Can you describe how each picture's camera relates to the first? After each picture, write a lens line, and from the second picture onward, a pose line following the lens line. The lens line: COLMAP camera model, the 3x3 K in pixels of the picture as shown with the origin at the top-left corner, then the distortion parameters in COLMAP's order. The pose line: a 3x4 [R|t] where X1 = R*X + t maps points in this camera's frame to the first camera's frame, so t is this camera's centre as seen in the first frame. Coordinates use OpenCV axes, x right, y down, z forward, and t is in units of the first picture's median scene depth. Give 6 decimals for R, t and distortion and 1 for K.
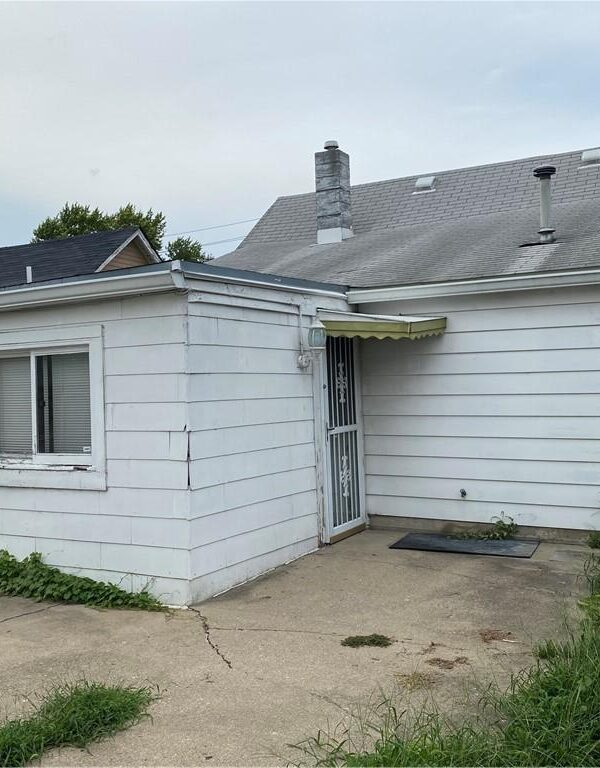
lens RADIAL K [[765.0, 0, 290.5], [0, 765.0, 385.5], [0, 0, 1]] dist [0.188249, -0.524755]
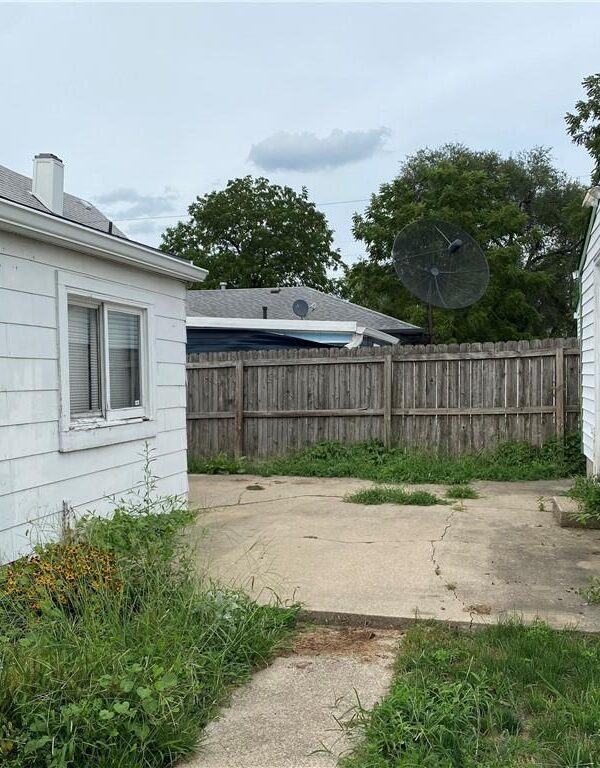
lens RADIAL K [[765.0, 0, 290.5], [0, 765.0, 385.5], [0, 0, 1]] dist [0.188249, -0.524755]
pose [[-0.249054, 0.009699, 0.968441, -1.385247], [-0.002992, 0.999937, -0.010784, 0.068715], [-0.968485, -0.005583, -0.249010, 1.059160]]
